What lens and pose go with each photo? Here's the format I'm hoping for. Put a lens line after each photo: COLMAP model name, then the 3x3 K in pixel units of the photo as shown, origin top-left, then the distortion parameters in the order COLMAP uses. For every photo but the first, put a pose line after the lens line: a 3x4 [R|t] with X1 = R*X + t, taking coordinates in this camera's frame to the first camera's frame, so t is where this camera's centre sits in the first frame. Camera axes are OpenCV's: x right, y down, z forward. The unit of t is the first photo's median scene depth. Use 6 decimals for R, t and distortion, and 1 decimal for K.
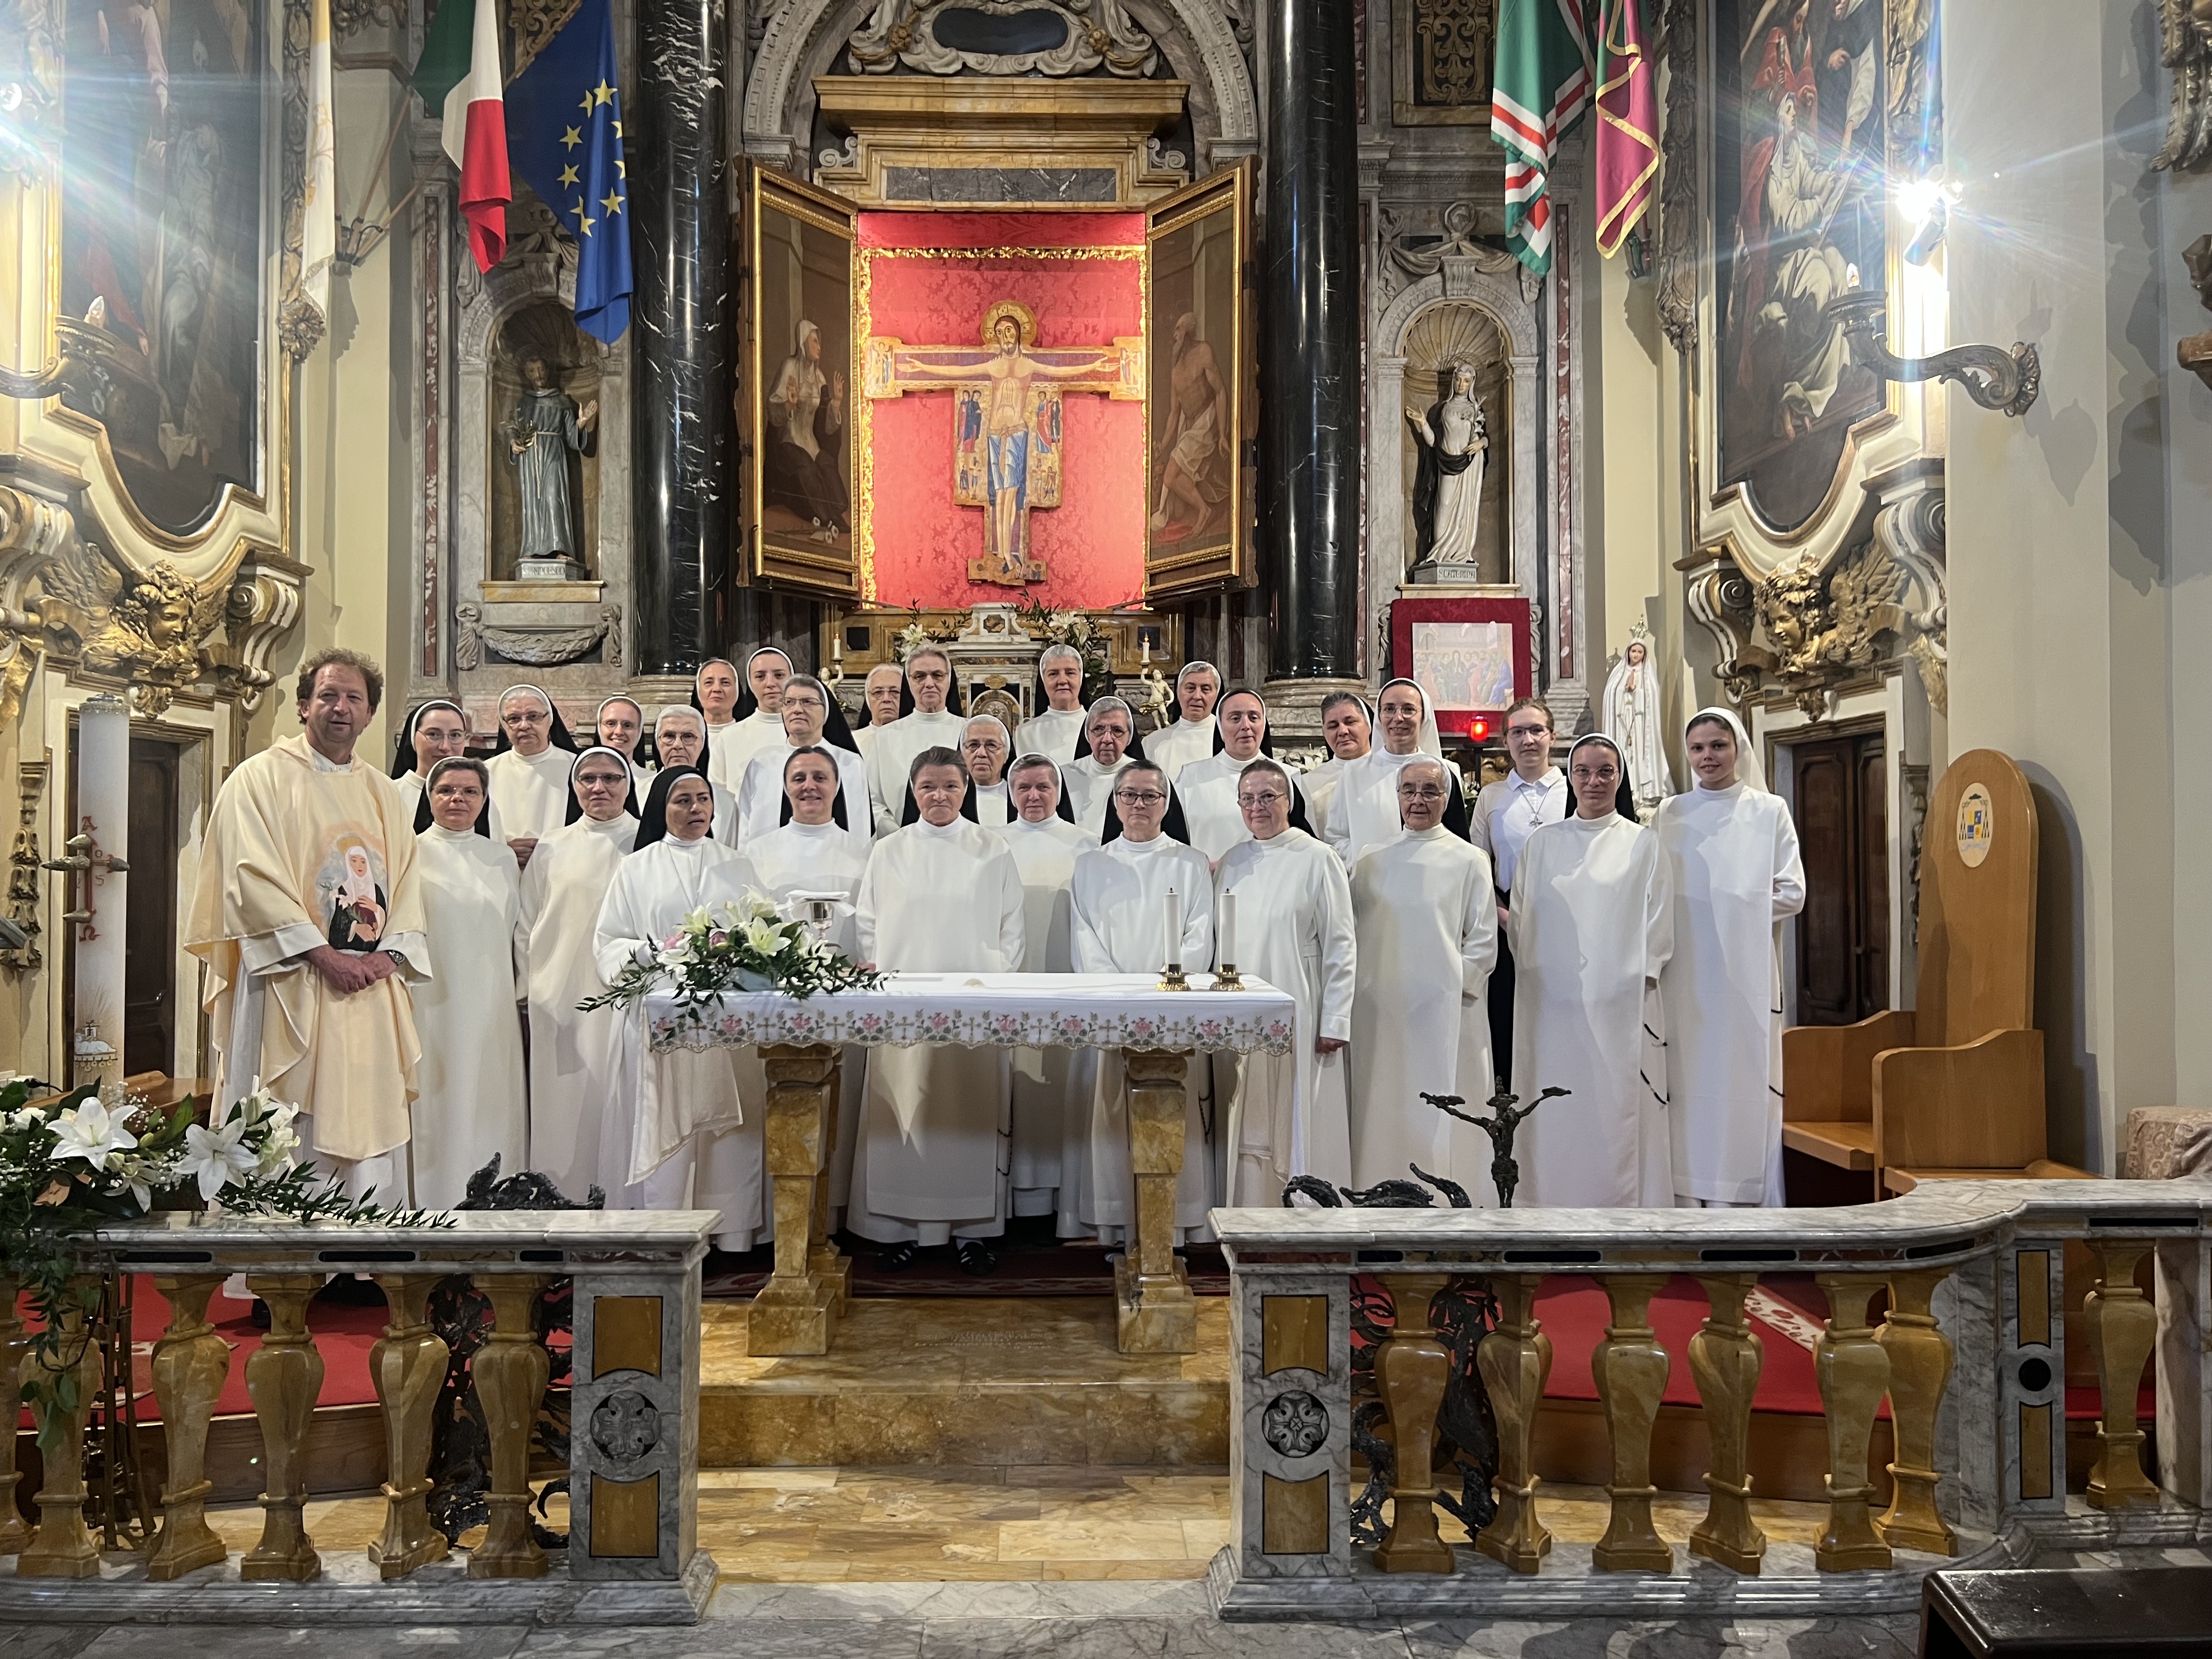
lens RADIAL K [[1658.2, 0, 1170.4], [0, 1658.2, 826.3], [0, 0, 1]] dist [0.039038, -0.040156]
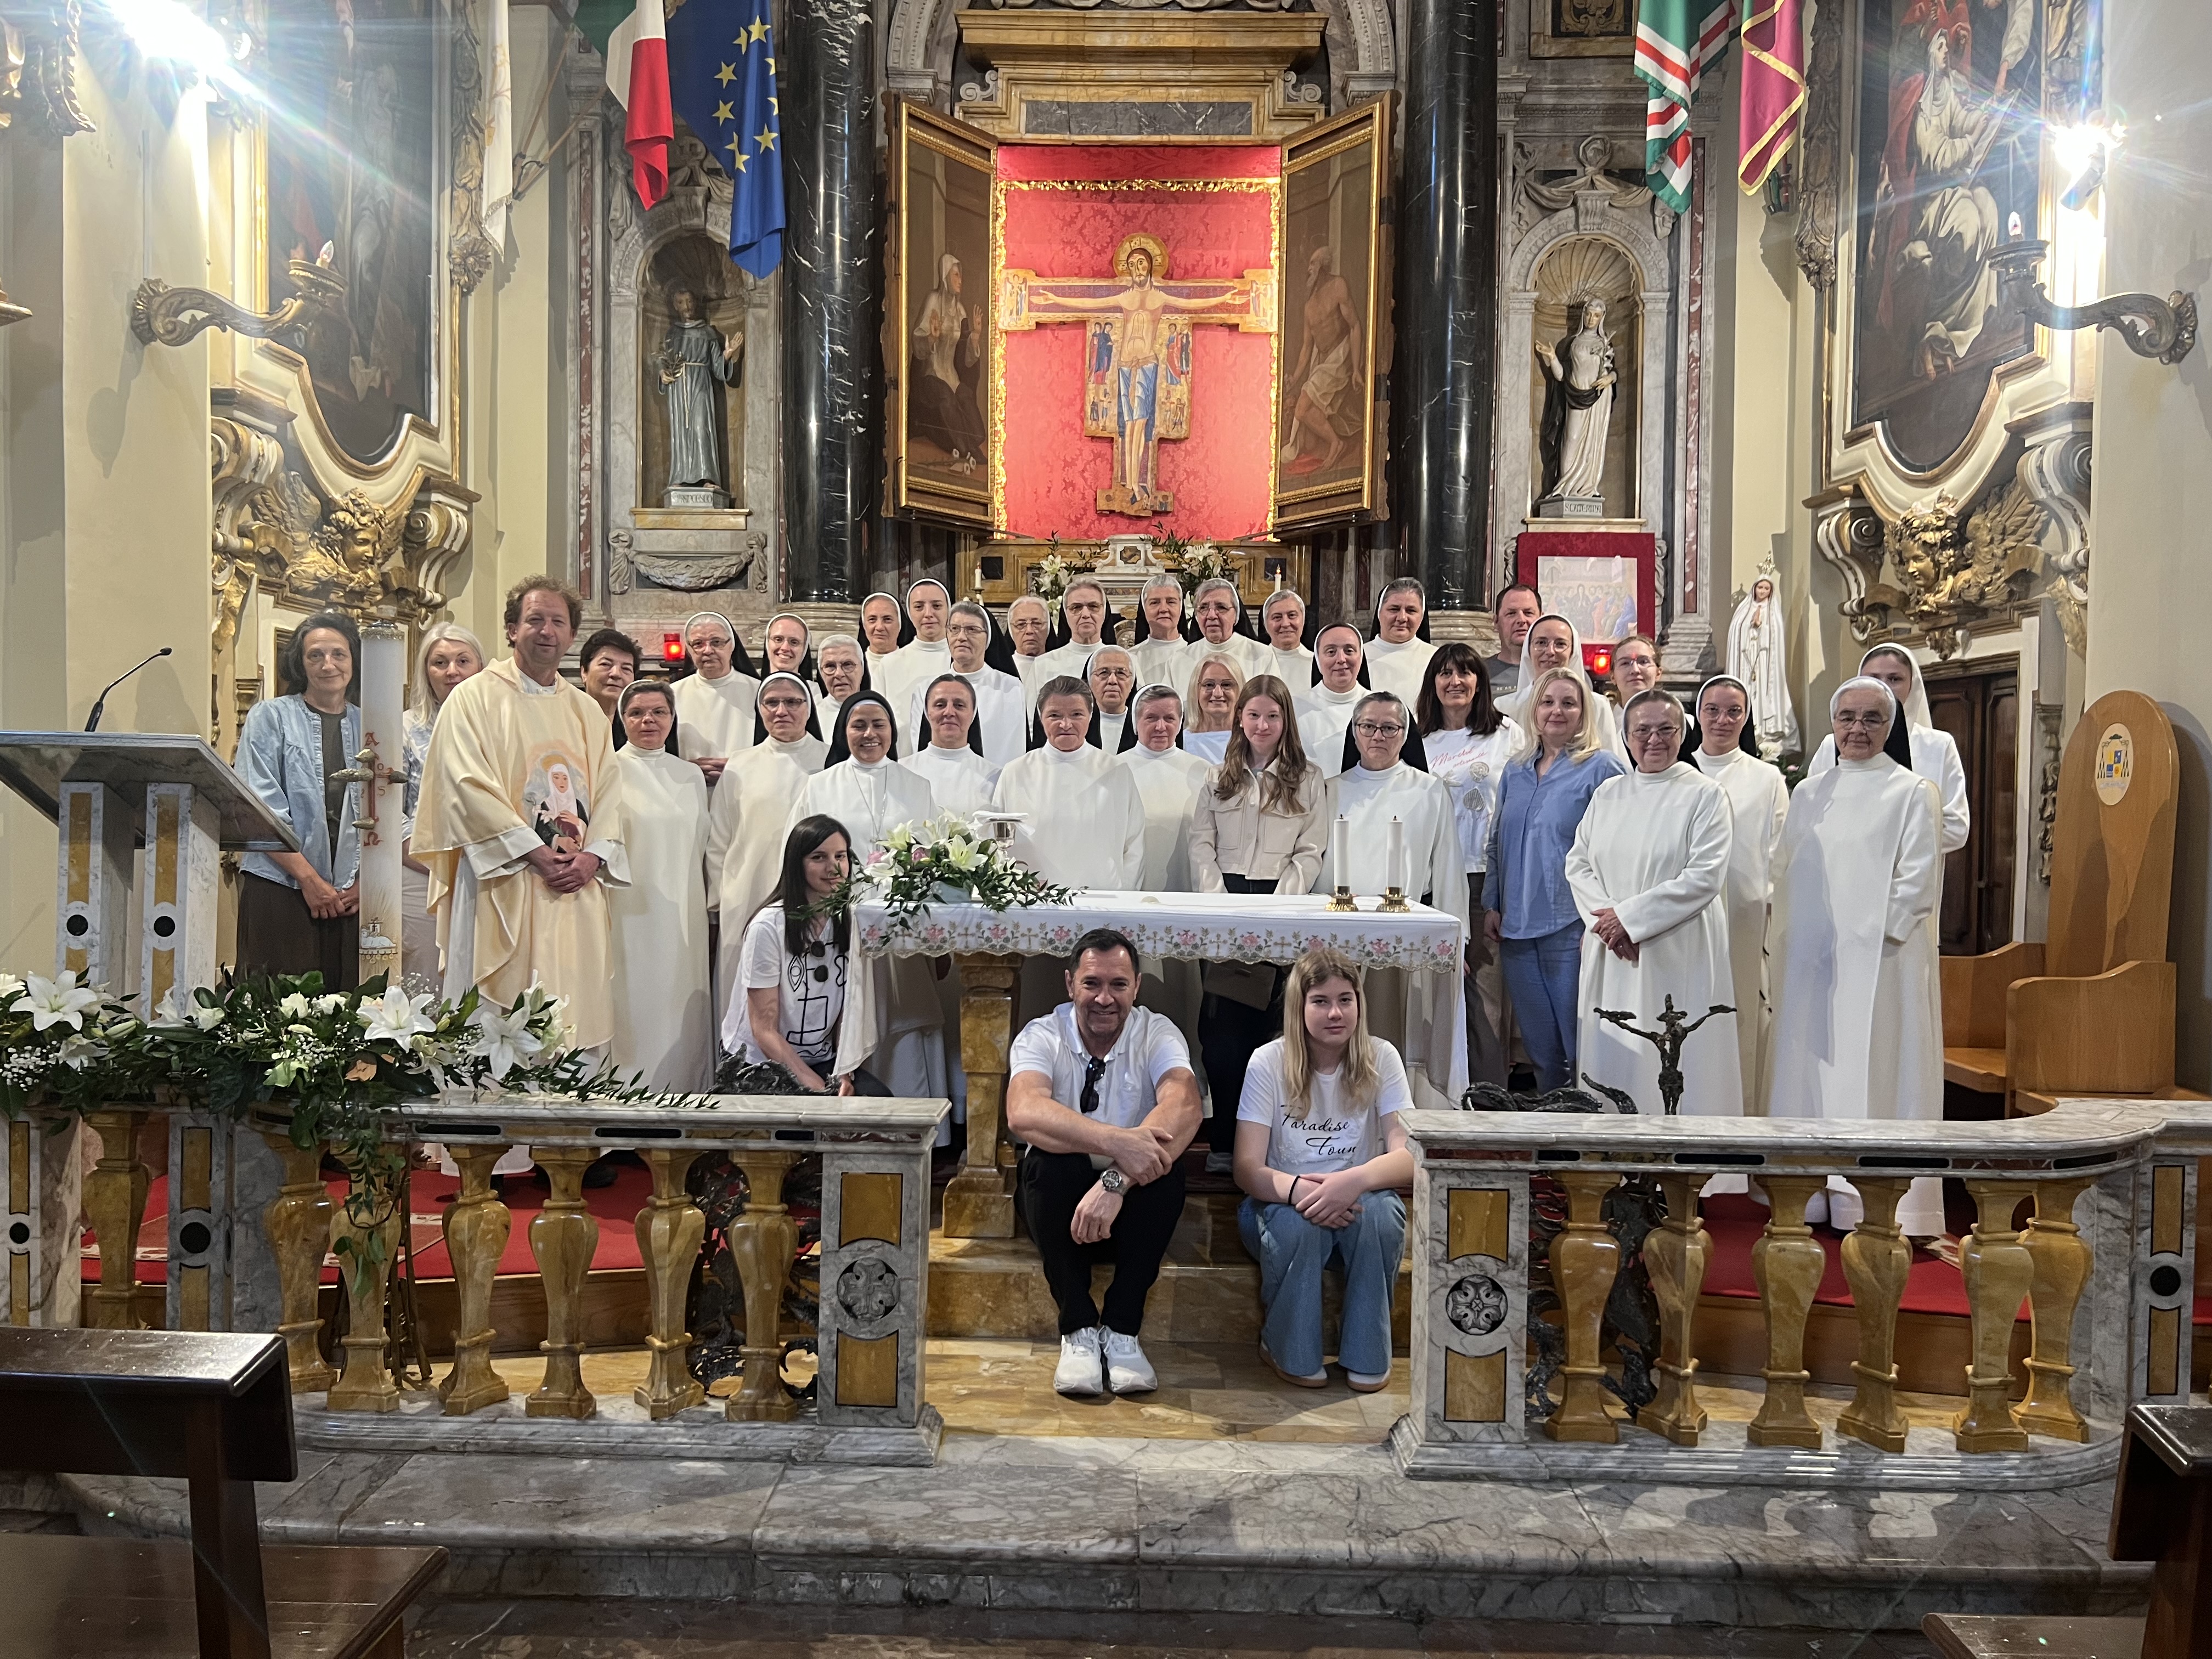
lens RADIAL K [[1729.2, 0, 1106.0], [0, 1729.2, 829.5], [0, 0, 1]] dist [0.036306, -0.037088]
pose [[0.999186, 0.015782, -0.037129, -0.085094], [-0.014066, 0.998841, 0.046024, -0.001170], [0.037812, -0.045464, 0.998250, -0.086000]]
